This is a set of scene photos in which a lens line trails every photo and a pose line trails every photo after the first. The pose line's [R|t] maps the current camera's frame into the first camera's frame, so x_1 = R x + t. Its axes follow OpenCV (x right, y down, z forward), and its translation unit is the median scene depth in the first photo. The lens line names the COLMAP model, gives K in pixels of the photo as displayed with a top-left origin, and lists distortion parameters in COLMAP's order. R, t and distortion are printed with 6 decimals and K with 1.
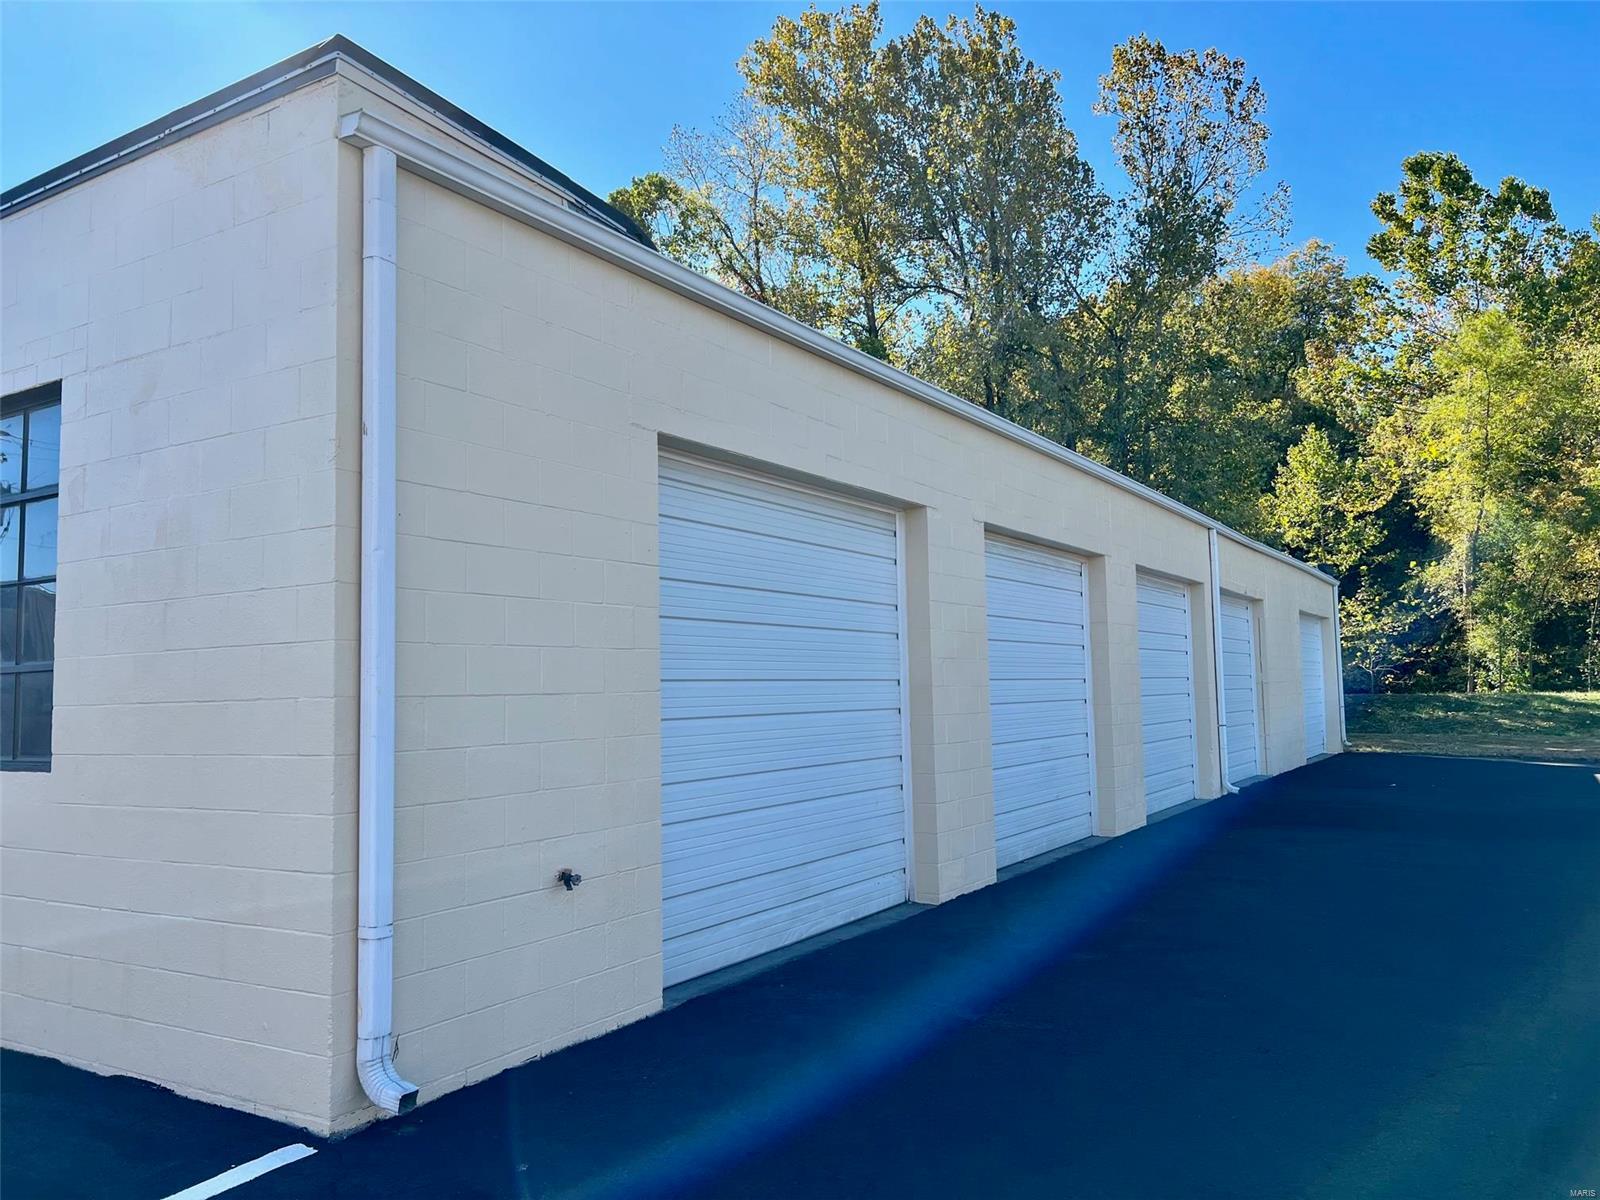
lens RADIAL K [[1186.5, 0, 807.7], [0, 1186.5, 606.8], [0, 0, 1]] dist [0.057559, -0.067503]
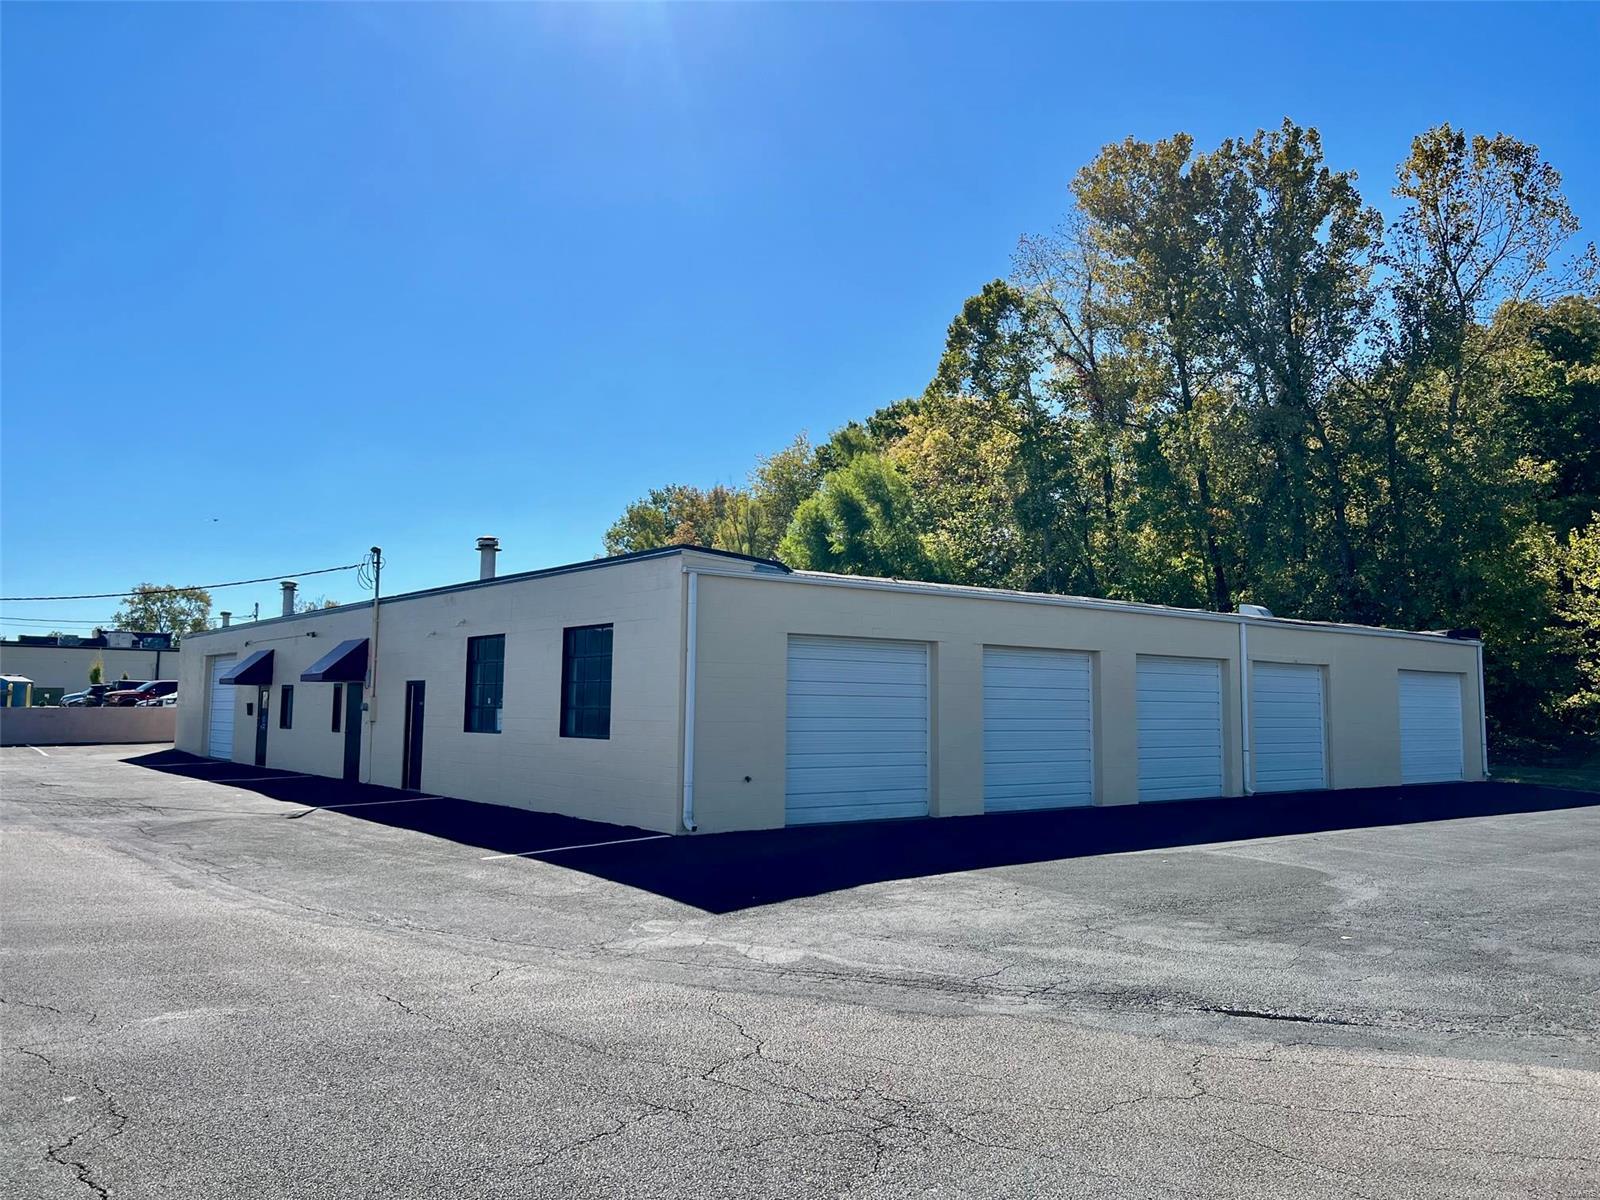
lens RADIAL K [[1186.5, 0, 807.7], [0, 1186.5, 606.8], [0, 0, 1]] dist [0.057559, -0.067503]
pose [[0.938672, 0.008672, -0.344703, 0.115336], [-0.011355, 0.999919, -0.005765, -0.024251], [0.344625, 0.009326, 0.938694, -0.215353]]
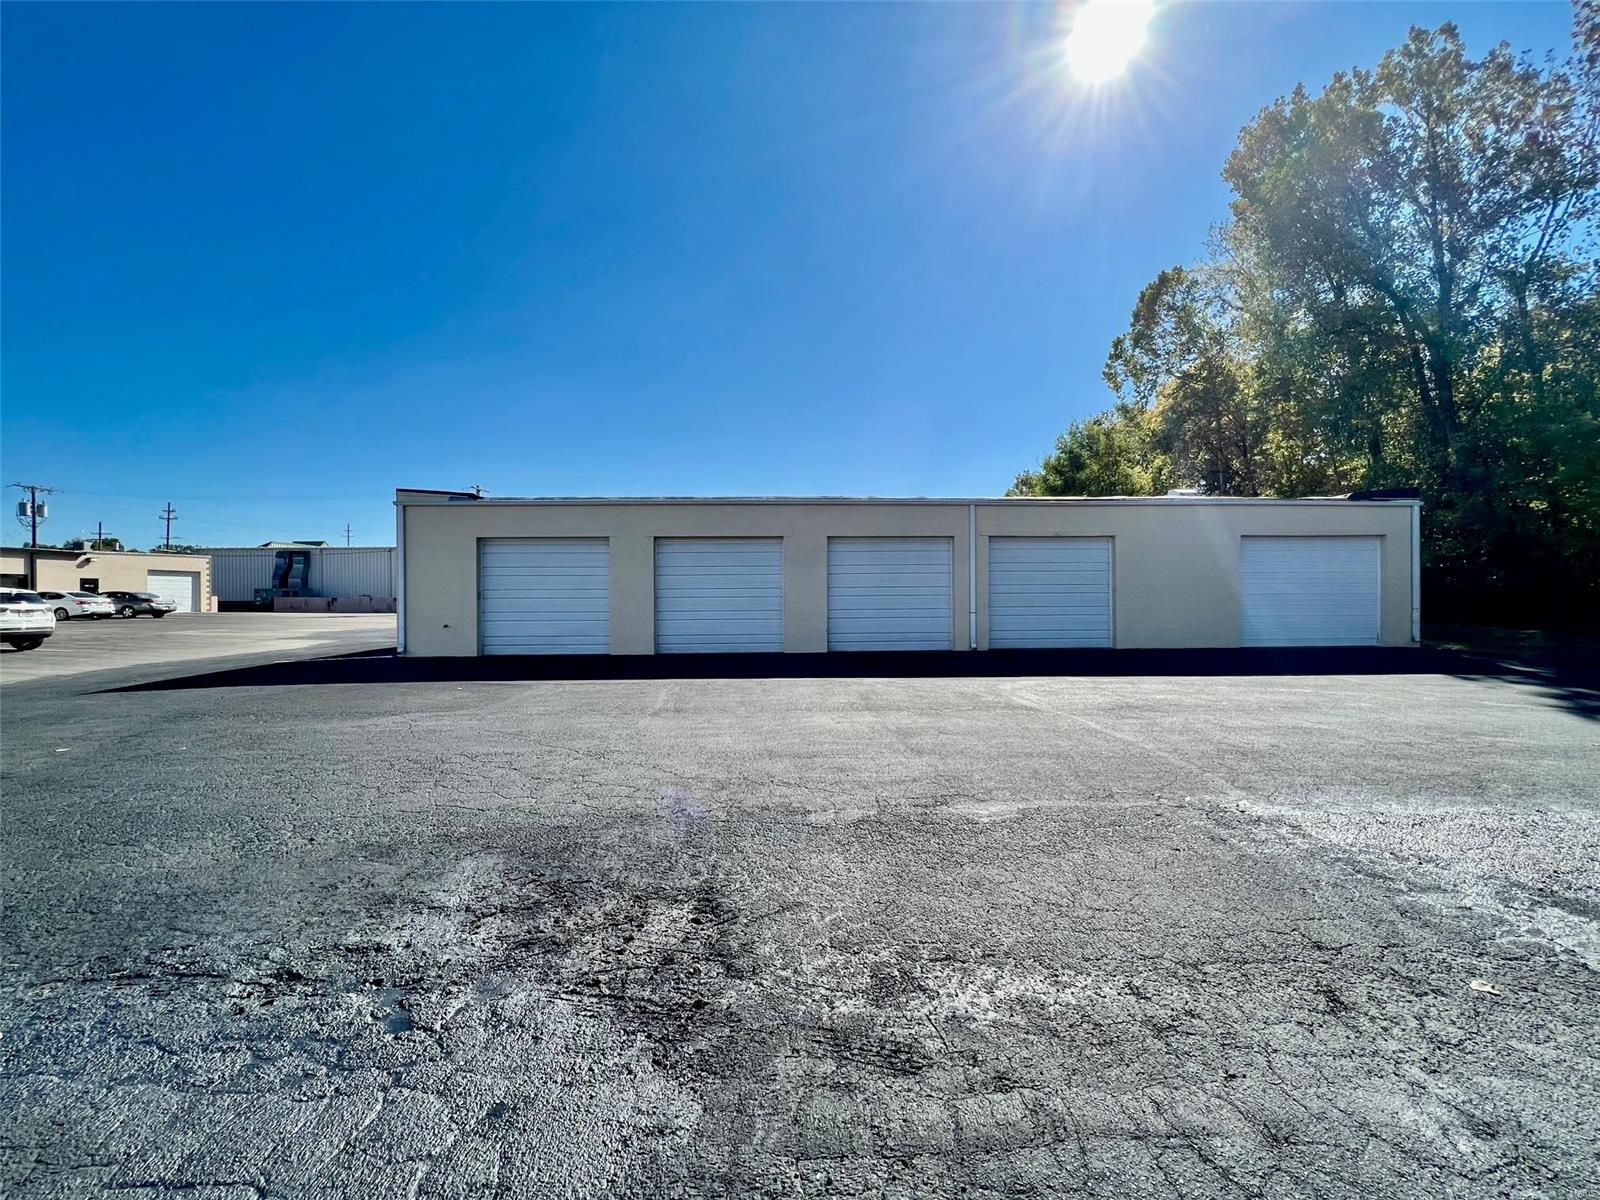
lens RADIAL K [[563.4, 0, 800.0], [0, 563.4, 600.0], [0, 0, 1]] dist [-0.000239, -0.000015]
pose [[0.549422, 0.055716, -0.833685, 0.305323], [0.050224, 0.993768, 0.099513, -0.007000], [0.834034, -0.096545, 0.543200, 0.104533]]
